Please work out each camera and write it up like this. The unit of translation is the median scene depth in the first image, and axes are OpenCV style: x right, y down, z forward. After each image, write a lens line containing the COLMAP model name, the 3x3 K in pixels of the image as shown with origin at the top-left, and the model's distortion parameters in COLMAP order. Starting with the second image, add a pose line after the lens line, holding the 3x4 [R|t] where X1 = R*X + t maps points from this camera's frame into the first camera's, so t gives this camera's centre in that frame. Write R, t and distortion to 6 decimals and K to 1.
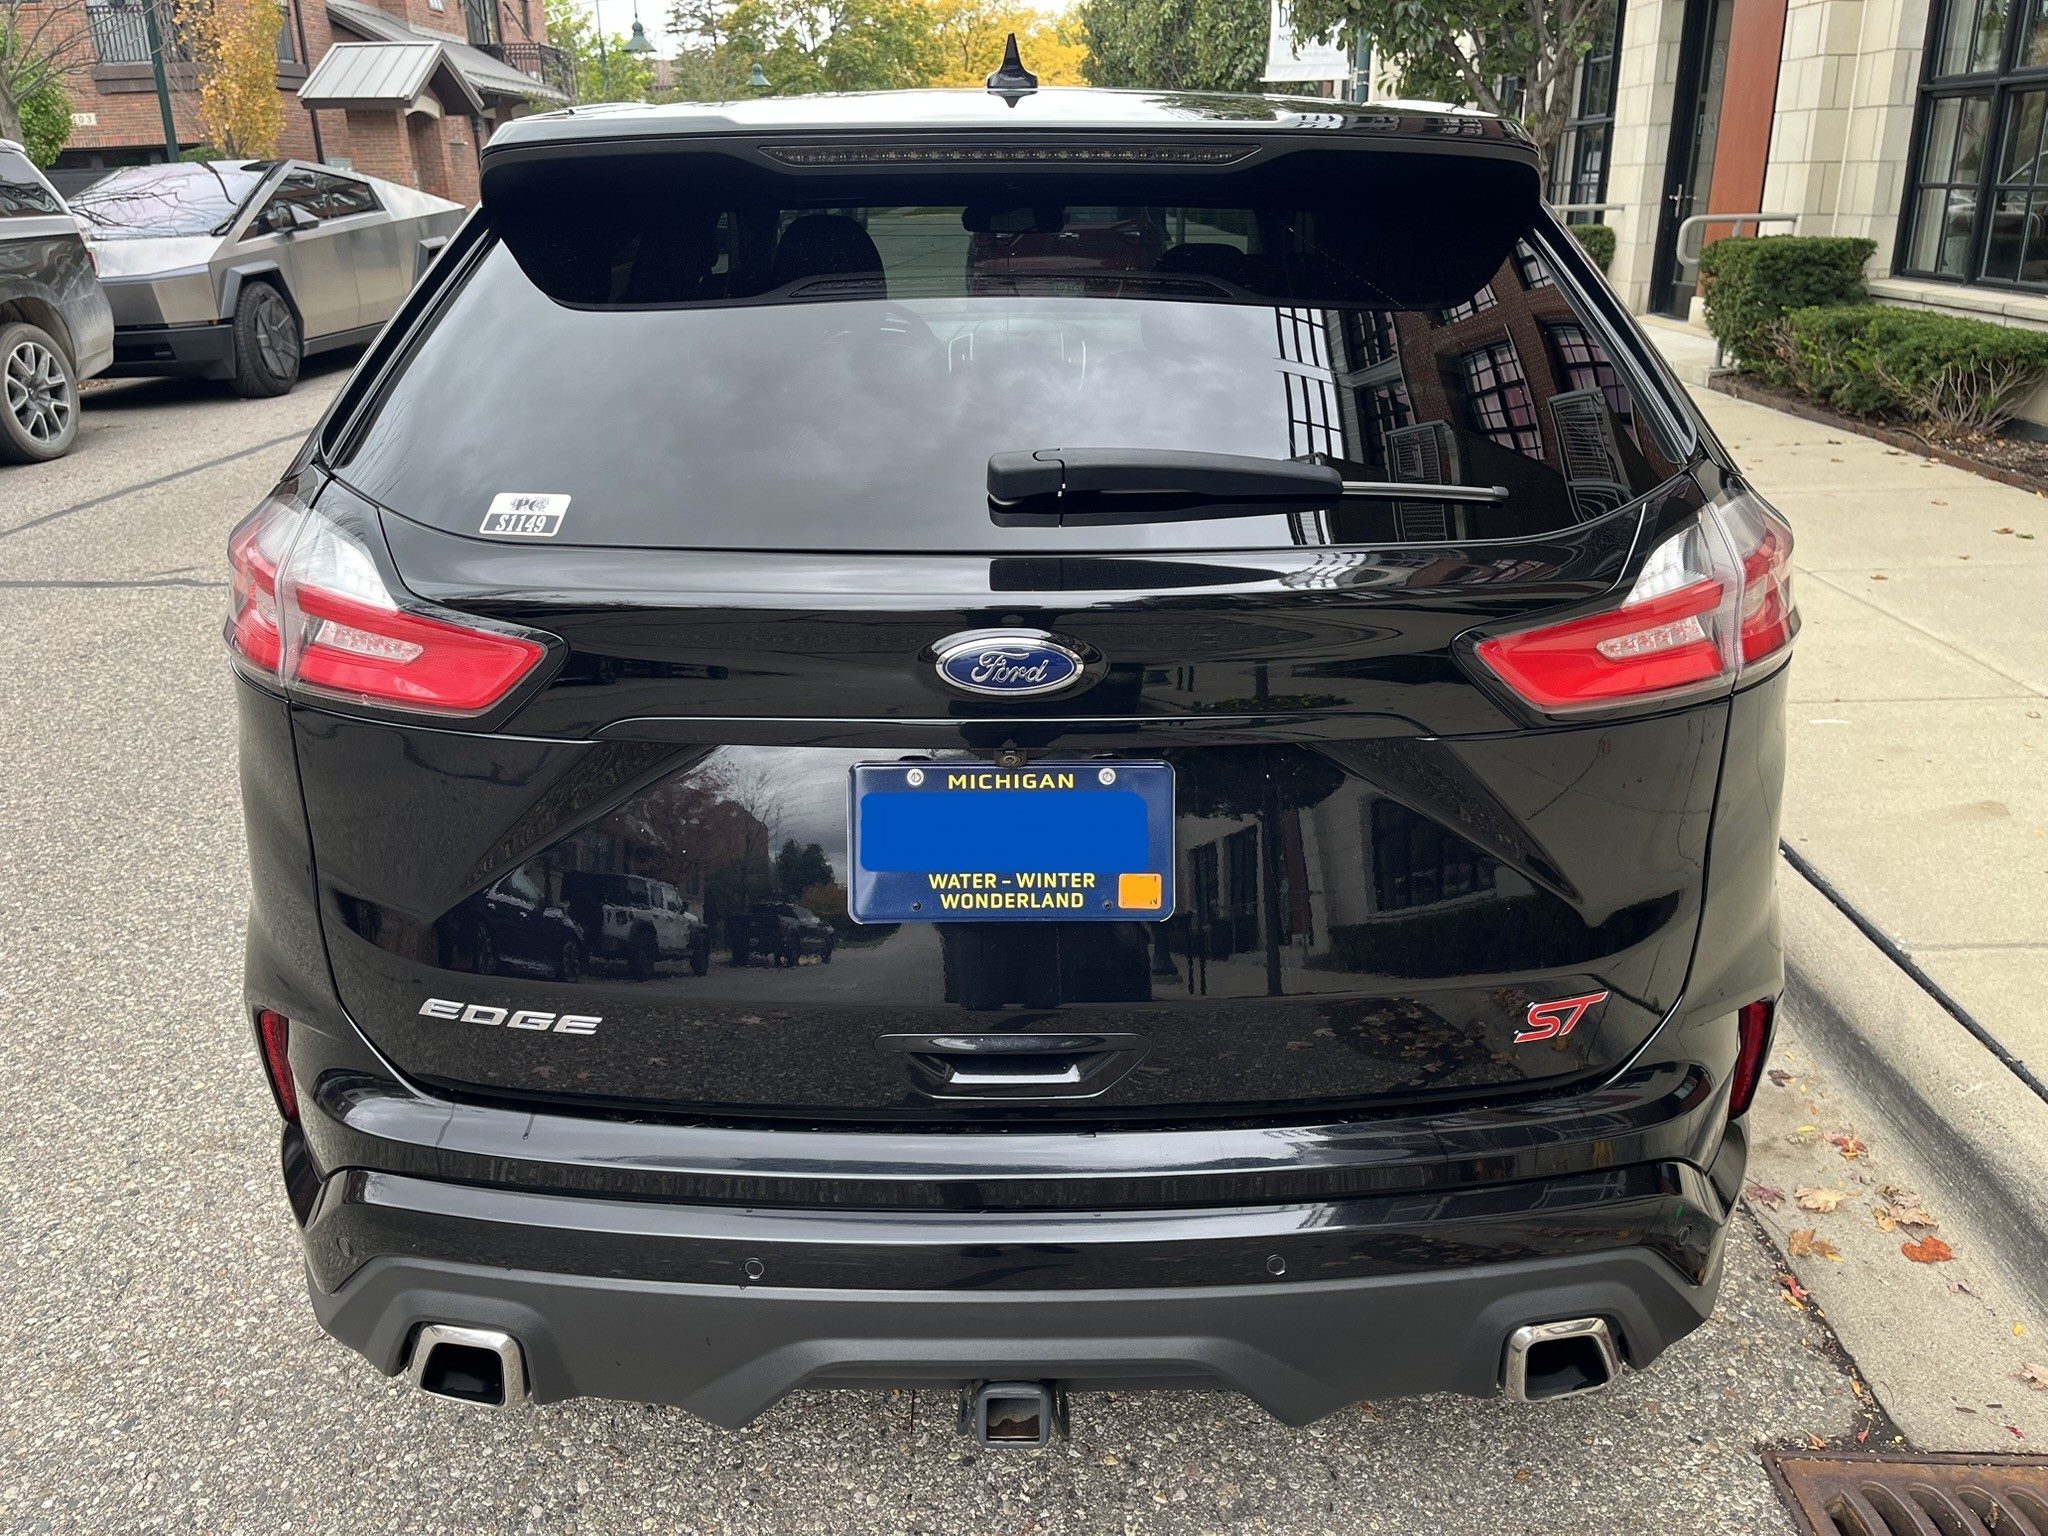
lens RADIAL K [[1573.5, 0, 1027.6], [0, 1573.5, 755.2], [0, 0, 1]] dist [0.081622, -0.104255]
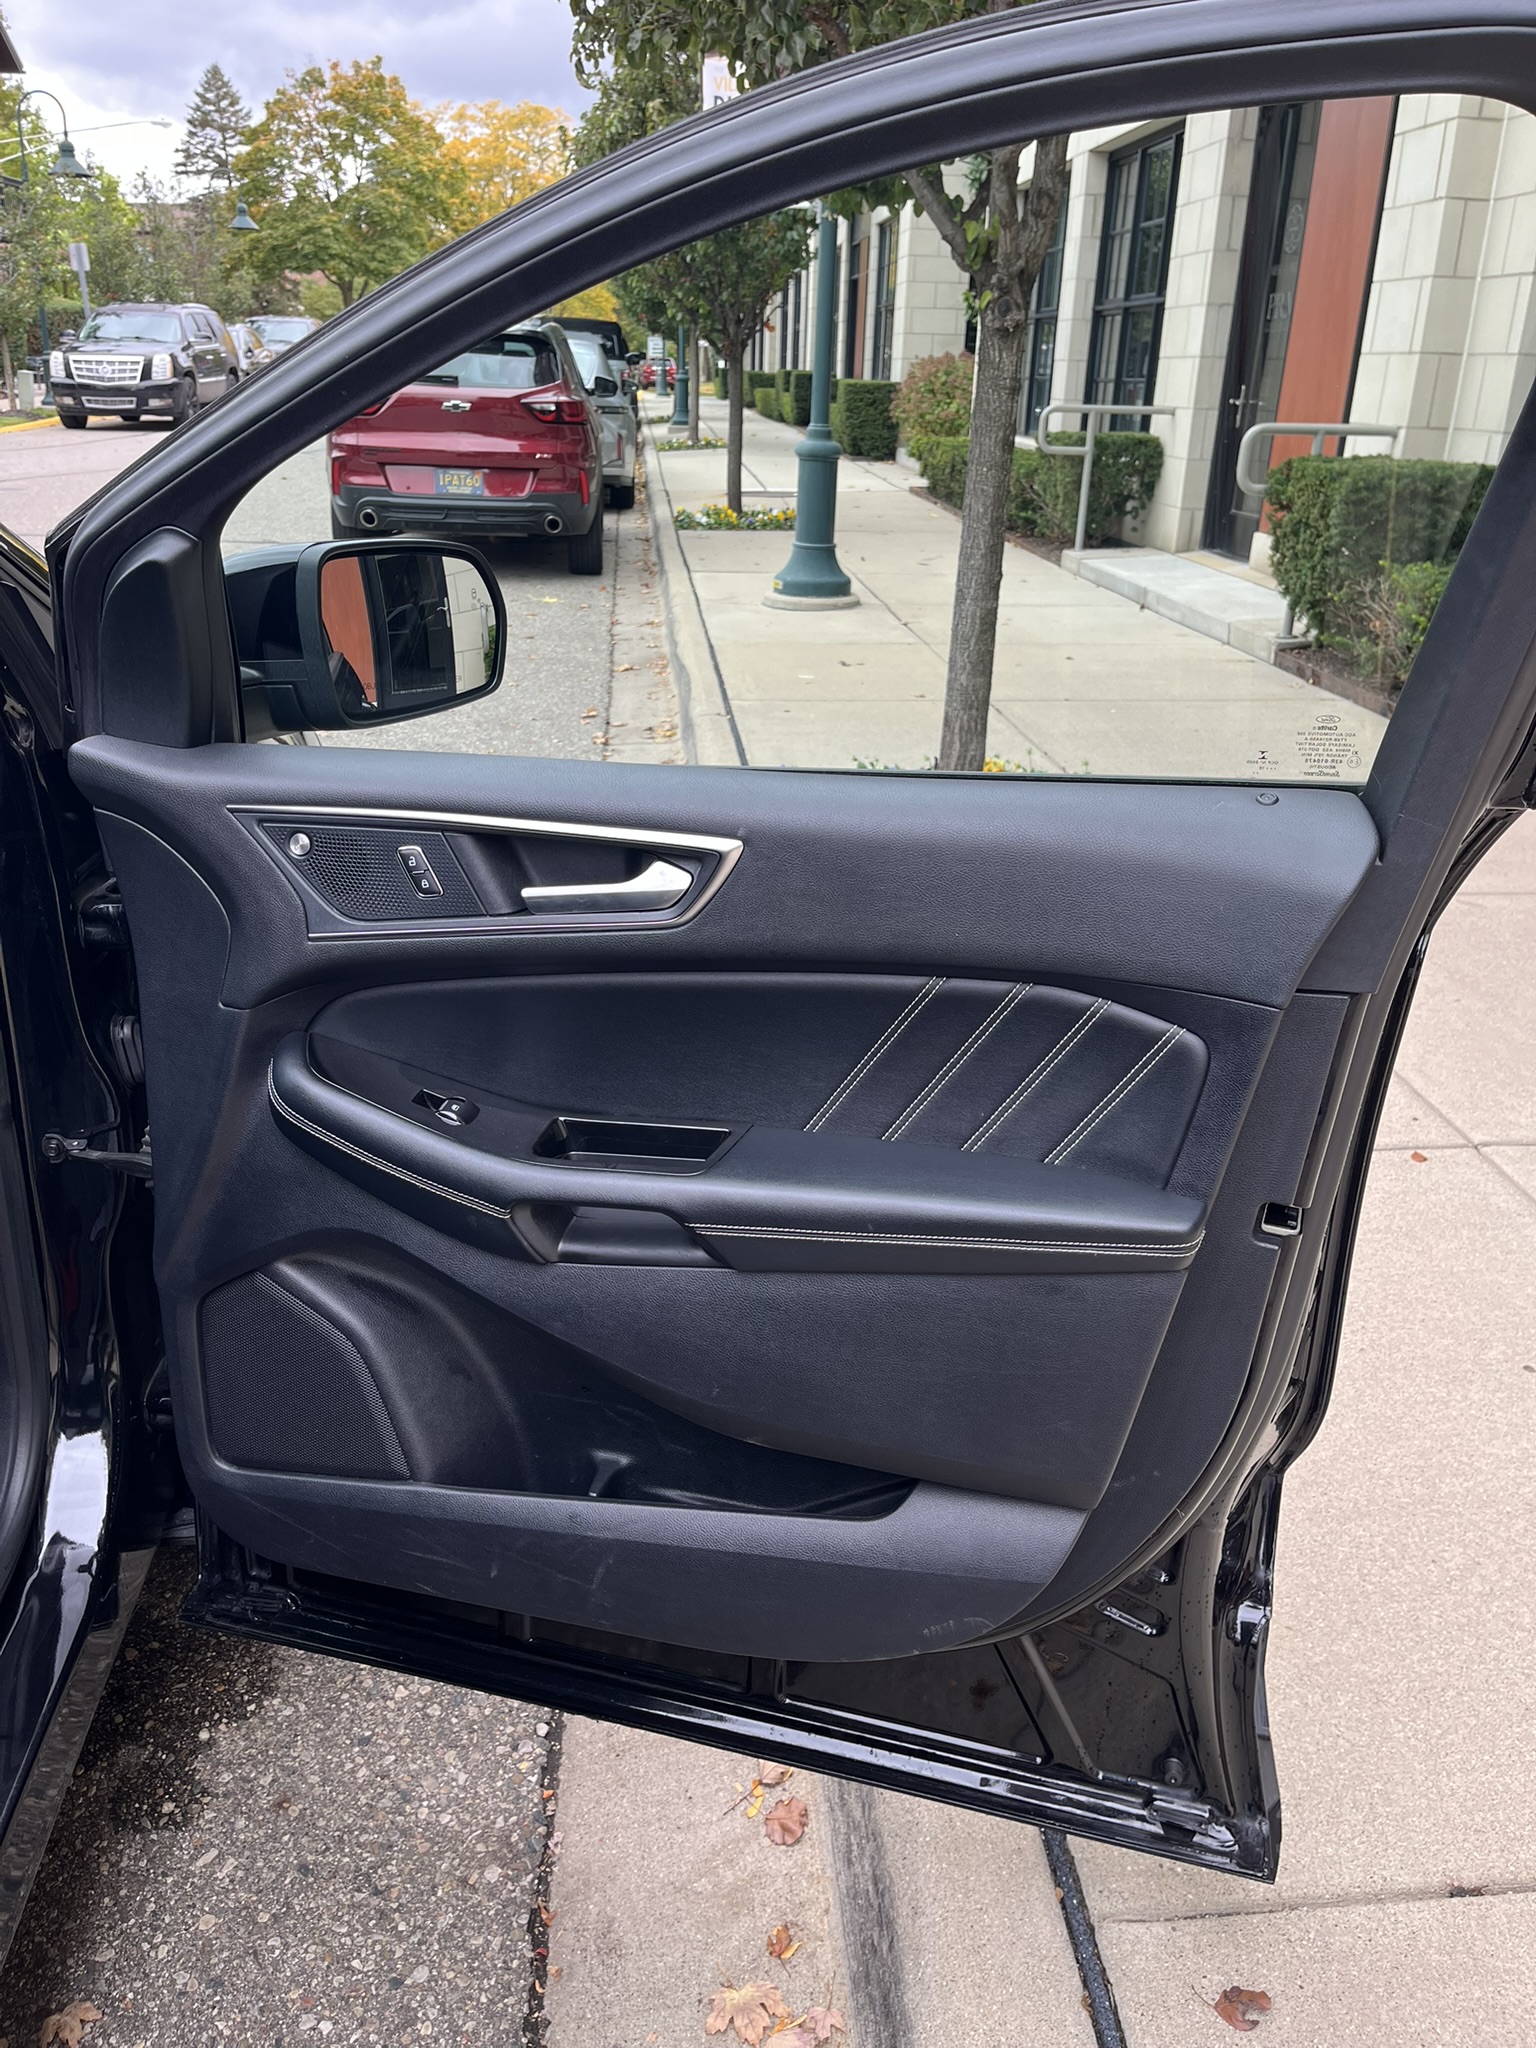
lens RADIAL K [[1560.5, 0, 777.9], [0, 1560.5, 1019.1], [0, 0, 1]] dist [0.123540, -0.178766]
pose [[0.993731, 0.005654, 0.111653, 0.082867], [-0.010403, 0.999063, 0.042001, -0.065971], [-0.111311, -0.042899, 0.992859, 0.203992]]
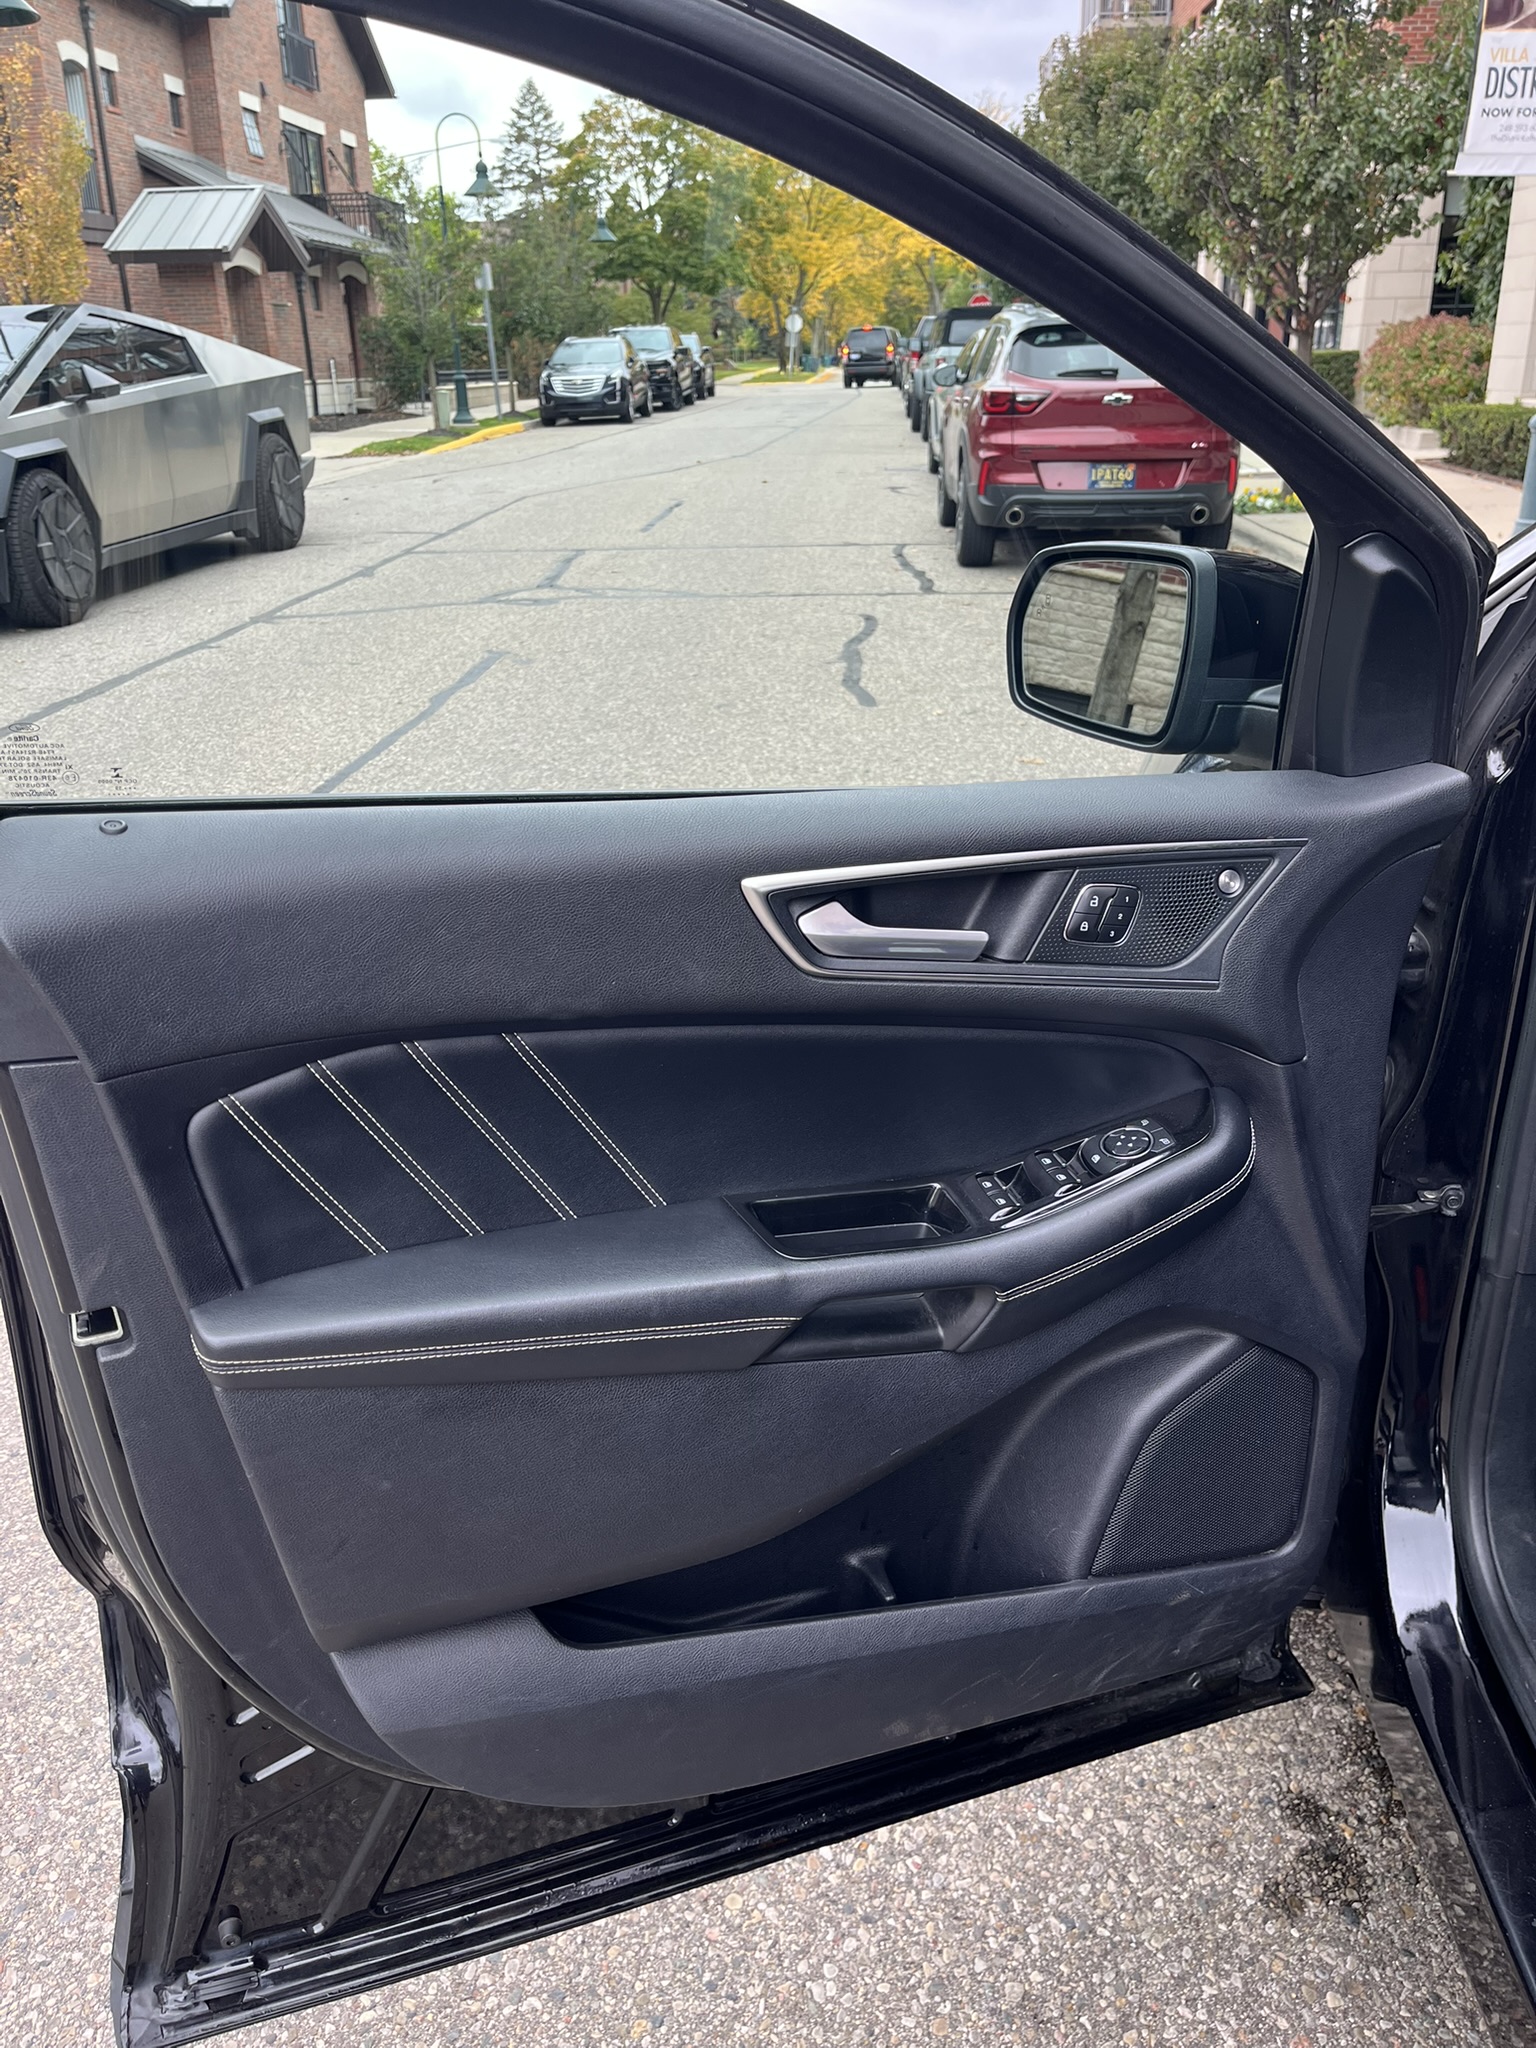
lens RADIAL K [[1573.5, 0, 768.0], [0, 1573.5, 1024.0], [0, 0, 1]] dist [0.081622, -0.104255]
pose [[0.999028, 0.015795, -0.041154, -0.087008], [-0.013648, 0.998556, 0.051952, -0.065303], [0.041915, -0.051340, 0.997801, 0.207327]]
